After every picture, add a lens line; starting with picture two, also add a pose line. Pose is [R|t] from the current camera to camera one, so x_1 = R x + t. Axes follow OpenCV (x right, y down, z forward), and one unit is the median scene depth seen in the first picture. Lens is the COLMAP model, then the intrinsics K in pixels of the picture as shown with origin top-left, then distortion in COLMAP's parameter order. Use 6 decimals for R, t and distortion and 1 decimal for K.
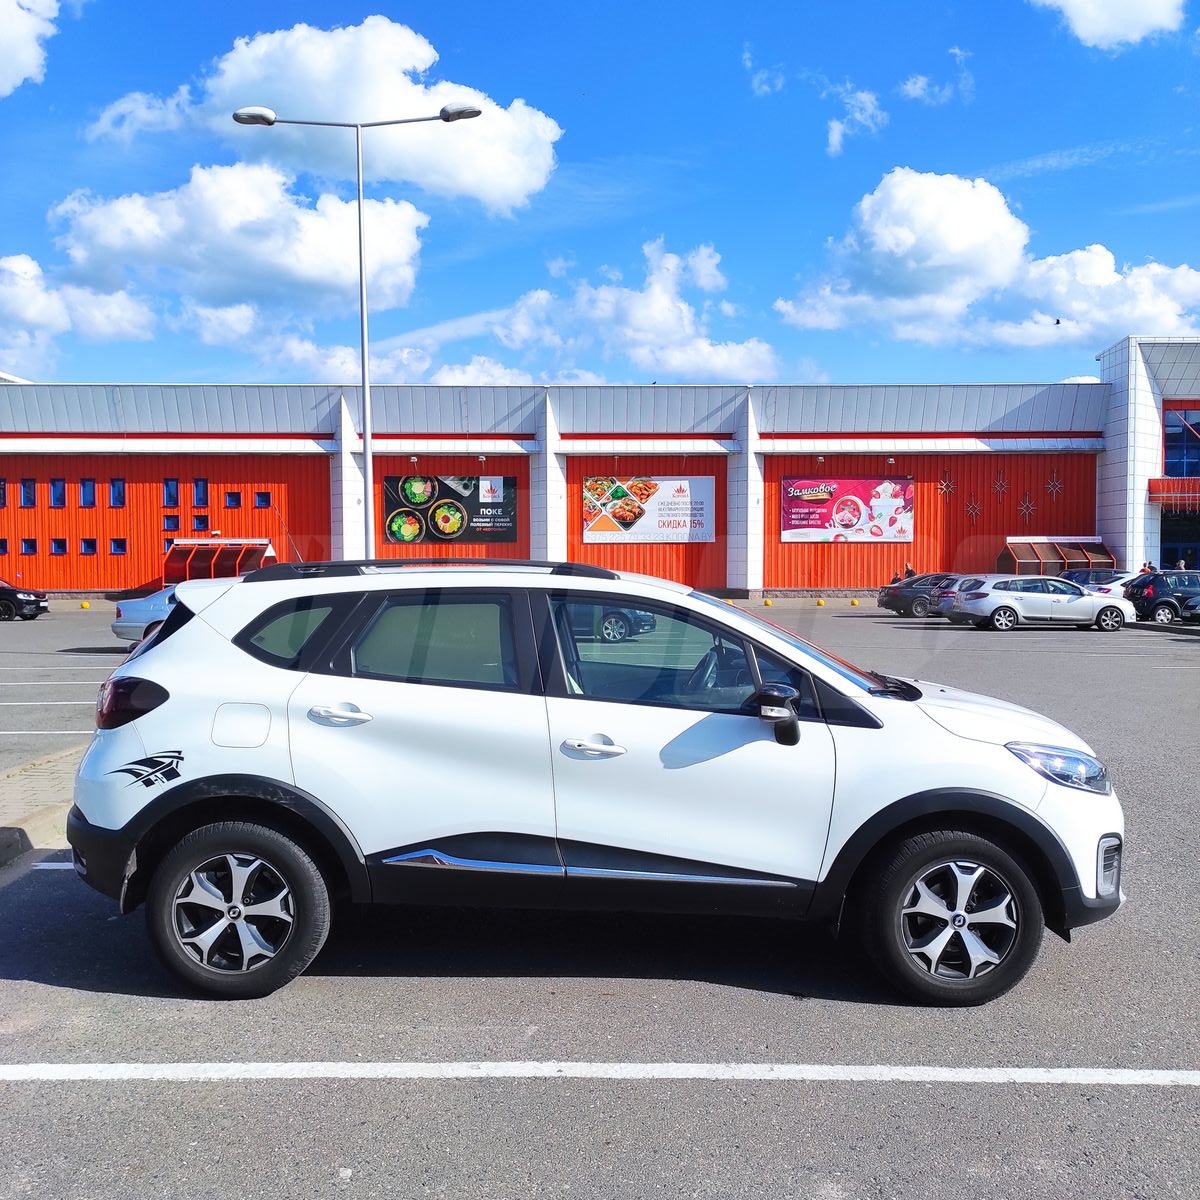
lens RADIAL K [[1169.2, 0, 601.6], [0, 1169.2, 603.2], [0, 0, 1]] dist [0.063677, -0.069935]
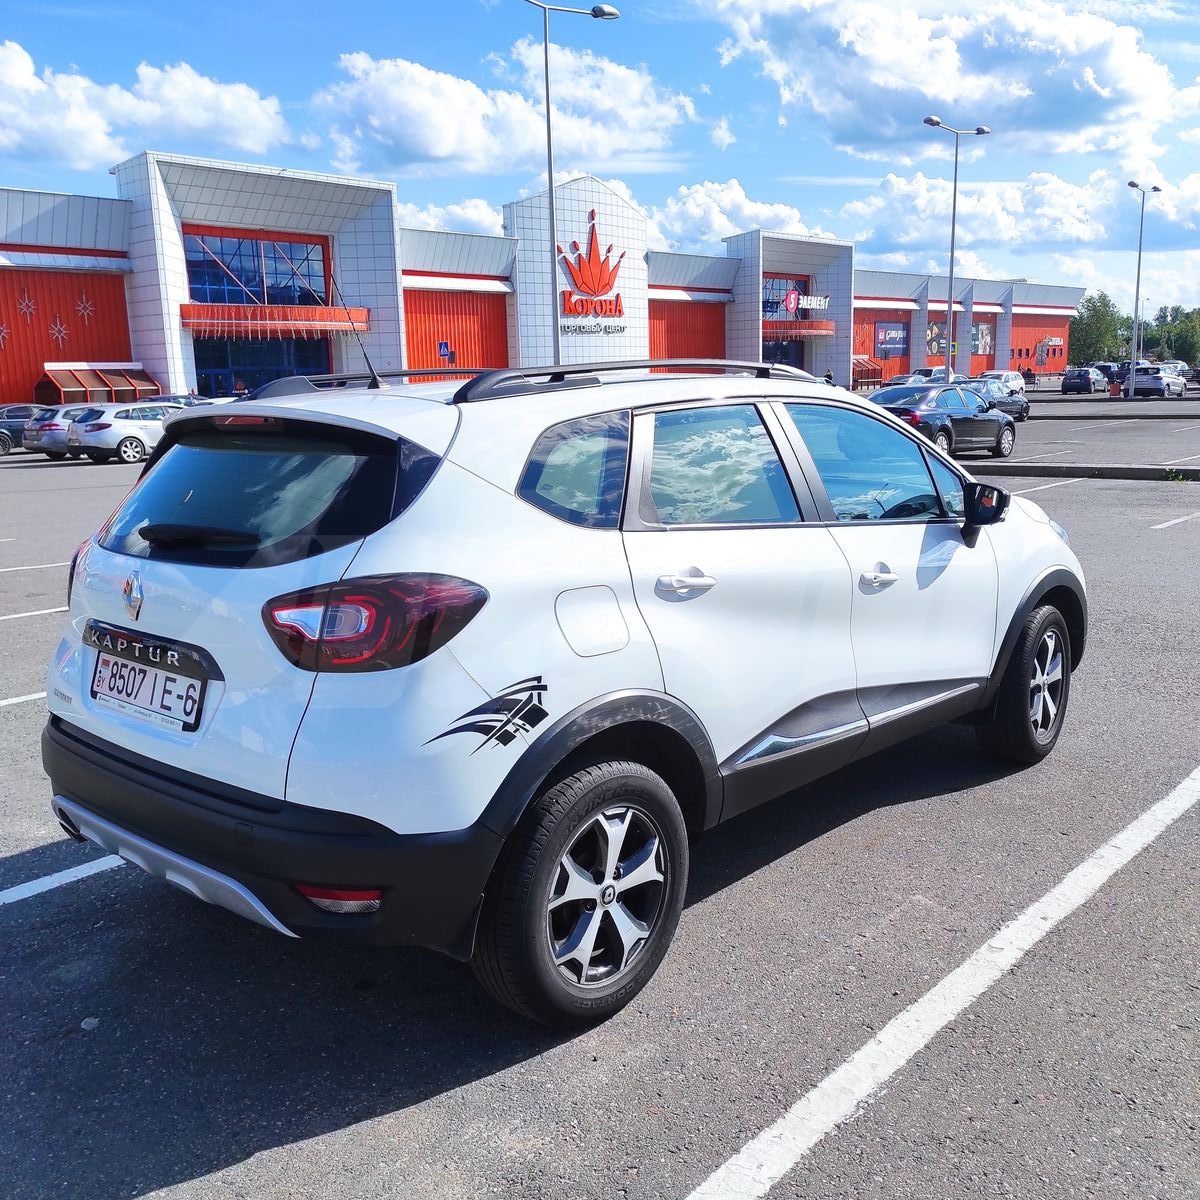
lens RADIAL K [[1169.2, 0, 601.6], [0, 1169.2, 603.2], [0, 0, 1]] dist [0.063677, -0.069935]
pose [[0.674530, -0.156117, 0.721551, -0.102621], [0.052162, 0.985020, 0.164359, -0.001529], [-0.736402, -0.073228, 0.672569, 0.075248]]
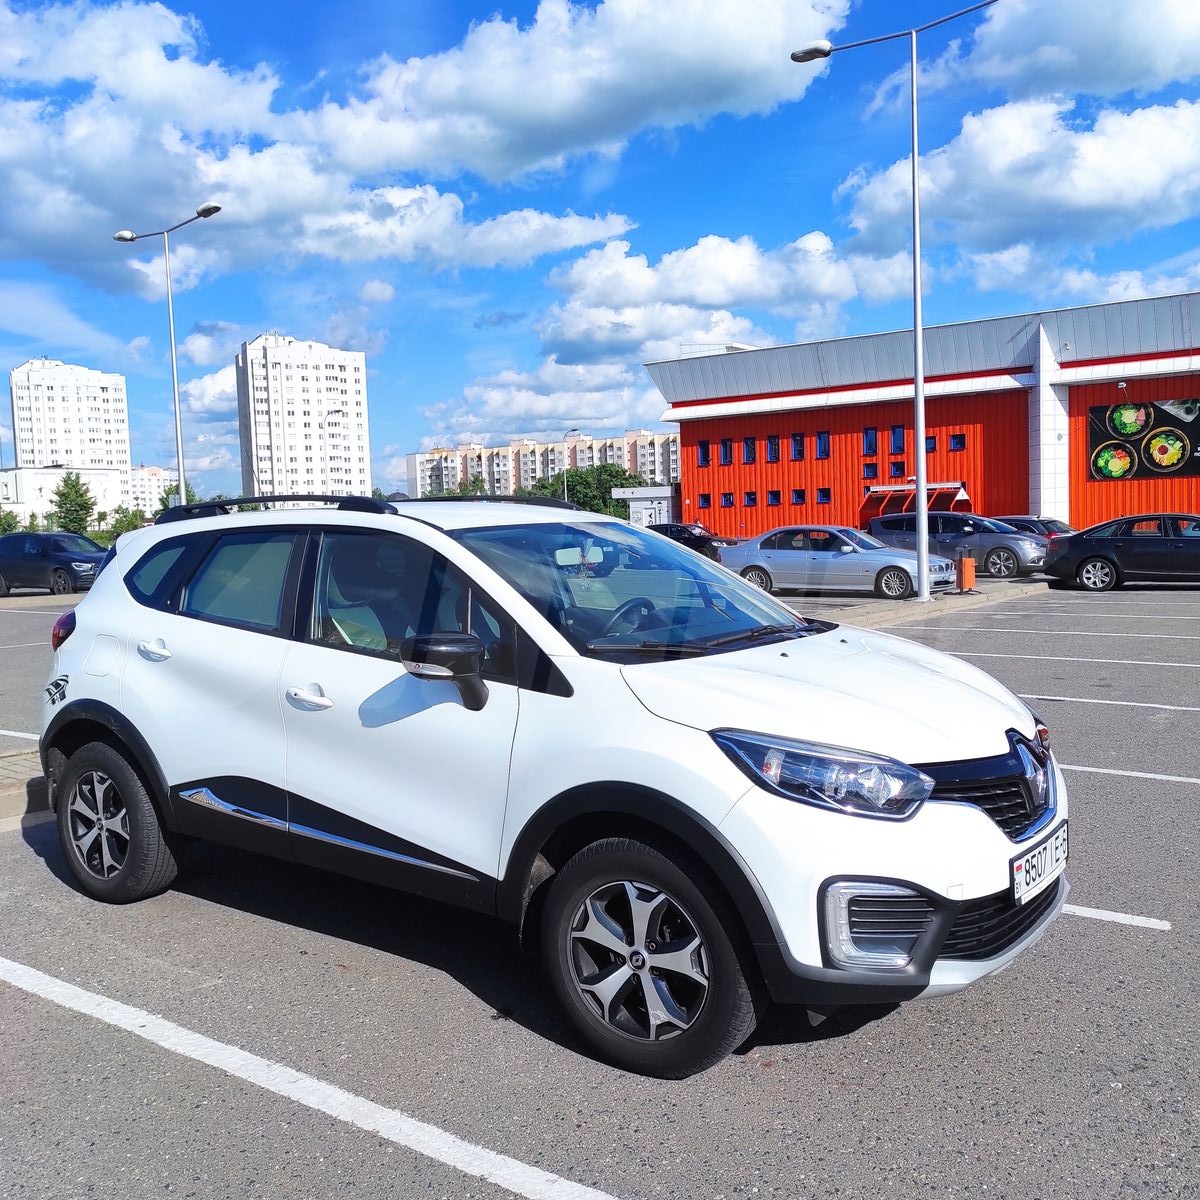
lens RADIAL K [[1169.2, 0, 601.6], [0, 1169.2, 603.2], [0, 0, 1]] dist [0.063677, -0.069935]
pose [[0.803362, 0.018350, -0.595208, 0.096087], [0.009125, 0.999028, 0.043115, 0.001559], [0.595421, -0.040068, 0.802414, 0.053096]]
